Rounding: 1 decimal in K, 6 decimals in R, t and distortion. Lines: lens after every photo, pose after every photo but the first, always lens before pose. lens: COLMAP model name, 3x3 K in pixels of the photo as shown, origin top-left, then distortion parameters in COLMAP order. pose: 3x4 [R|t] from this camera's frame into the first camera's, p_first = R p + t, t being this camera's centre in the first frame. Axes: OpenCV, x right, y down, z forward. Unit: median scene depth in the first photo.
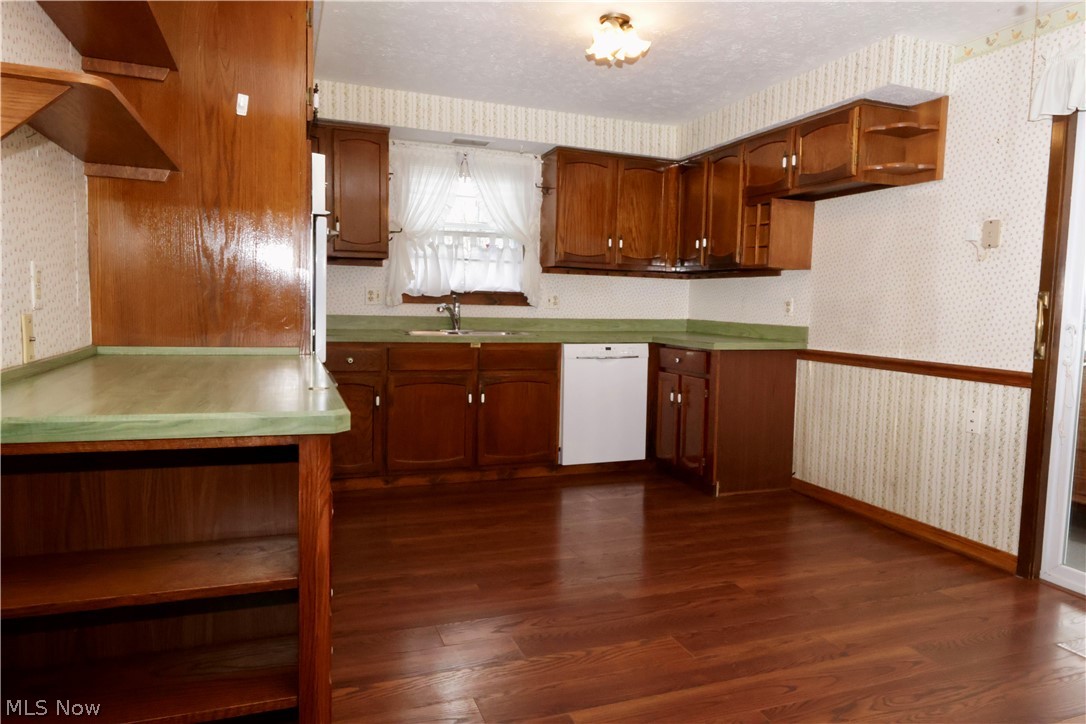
lens RADIAL K [[708.4, 0, 550.4], [0, 708.4, 359.7], [0, 0, 1]] dist [0.001194, 0.005786]
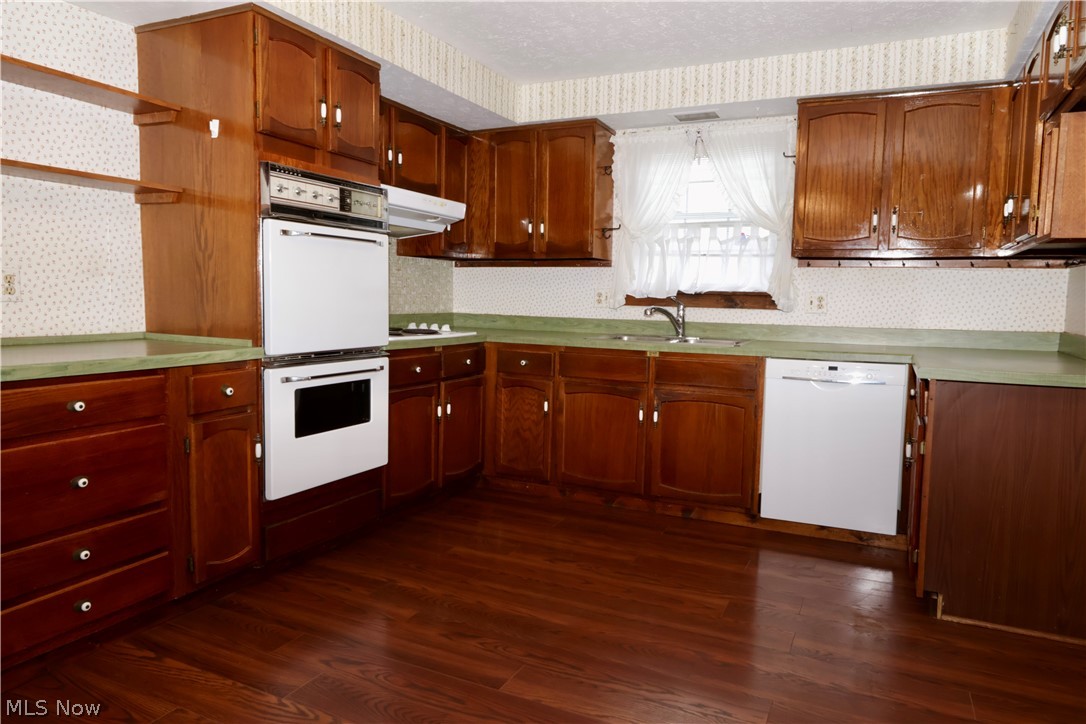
lens RADIAL K [[708.4, 0, 549.7], [0, 708.4, 360.1], [0, 0, 1]] dist [0.001194, 0.005786]
pose [[0.692588, 0.052996, -0.719384, 0.395299], [-0.062157, 0.997973, 0.013677, -0.015885], [0.718651, 0.035243, 0.694478, 0.296434]]
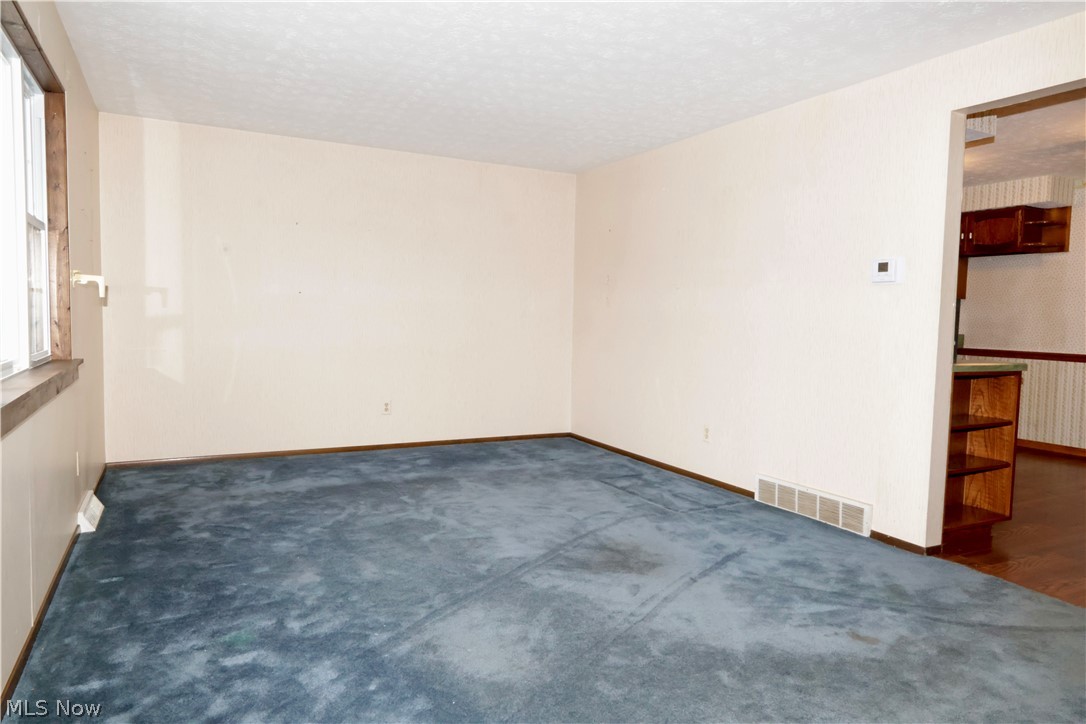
lens RADIAL K [[708.4, 0, 545.1], [0, 708.4, 360.6], [0, 0, 1]] dist [0.001194, 0.005786]
pose [[0.993832, -0.009533, 0.110487, -0.735450], [0.011491, 0.999788, -0.017097, 0.028608], [-0.110300, 0.018261, 0.993731, -0.485081]]
